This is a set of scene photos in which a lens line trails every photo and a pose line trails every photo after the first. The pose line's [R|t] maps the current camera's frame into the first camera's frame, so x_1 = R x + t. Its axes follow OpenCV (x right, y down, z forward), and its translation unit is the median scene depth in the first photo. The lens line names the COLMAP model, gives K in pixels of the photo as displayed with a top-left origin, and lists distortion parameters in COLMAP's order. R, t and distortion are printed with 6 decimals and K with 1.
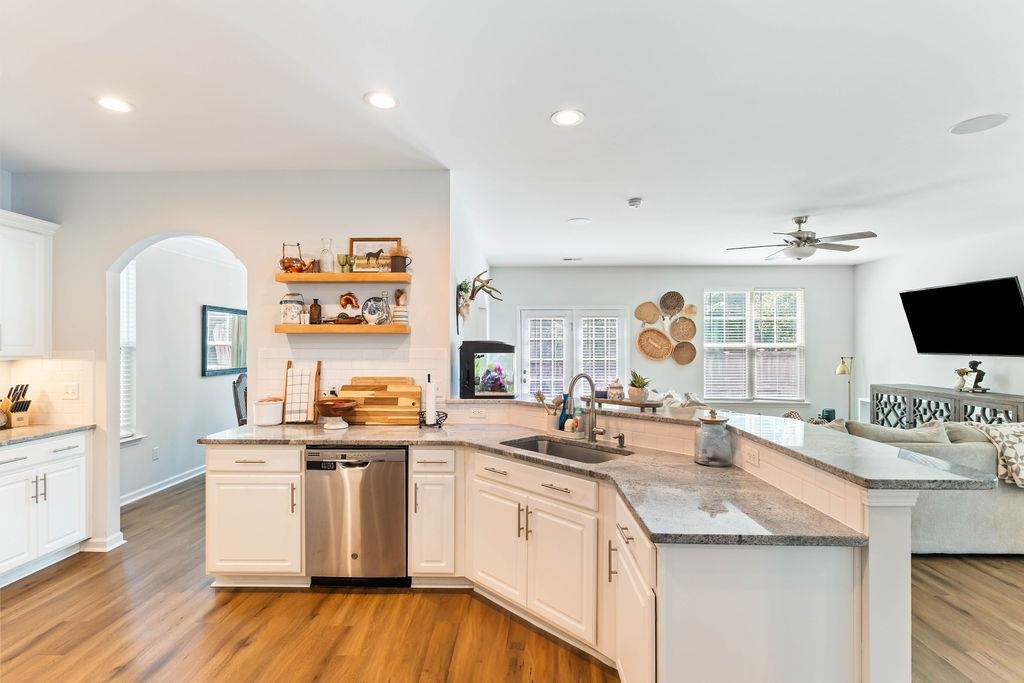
lens RADIAL K [[494.8, 0, 516.3], [0, 494.8, 343.1], [0, 0, 1]] dist [0.000657, 0.002718]
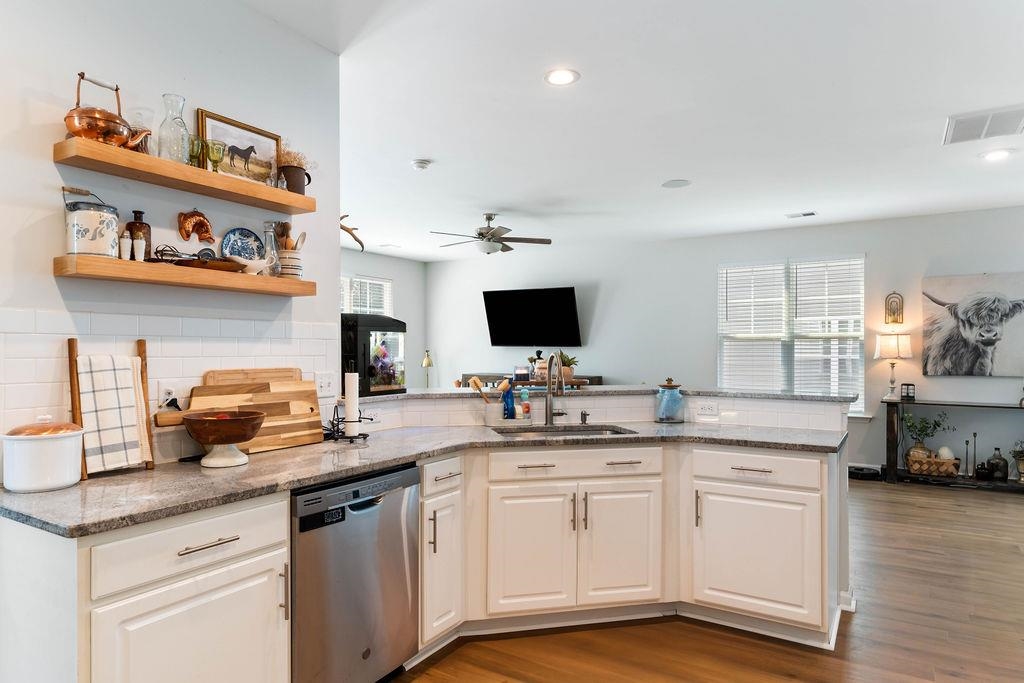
lens RADIAL K [[617.6, 0, 512.8], [0, 617.6, 346.8], [0, 0, 1]] dist [0.000163, 0.001370]
pose [[0.515522, 0.002326, 0.856873, -0.732375], [-0.003737, 0.999993, -0.000466, 0.041893], [-0.856868, -0.002962, 0.515527, 0.373549]]
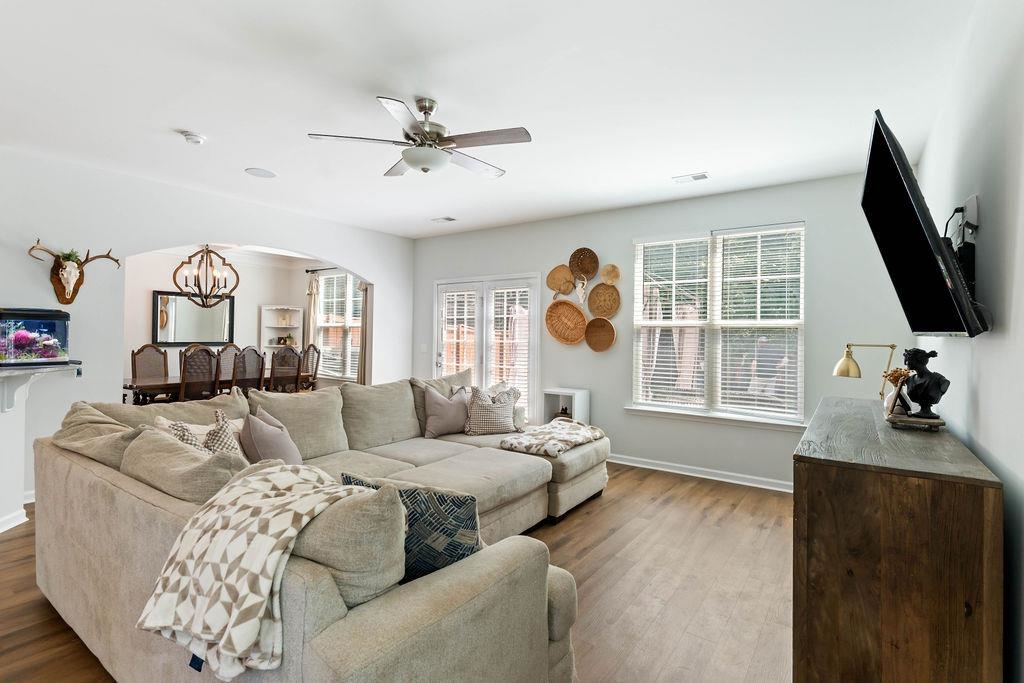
lens RADIAL K [[494.8, 0, 513.4], [0, 494.8, 334.0], [0, 0, 1]] dist [0.000657, 0.002718]
pose [[0.838412, 0.008573, -0.544969, 1.330928], [-0.001231, 0.999904, 0.013835, 0.020925], [0.545035, -0.010928, 0.838342, 0.741711]]
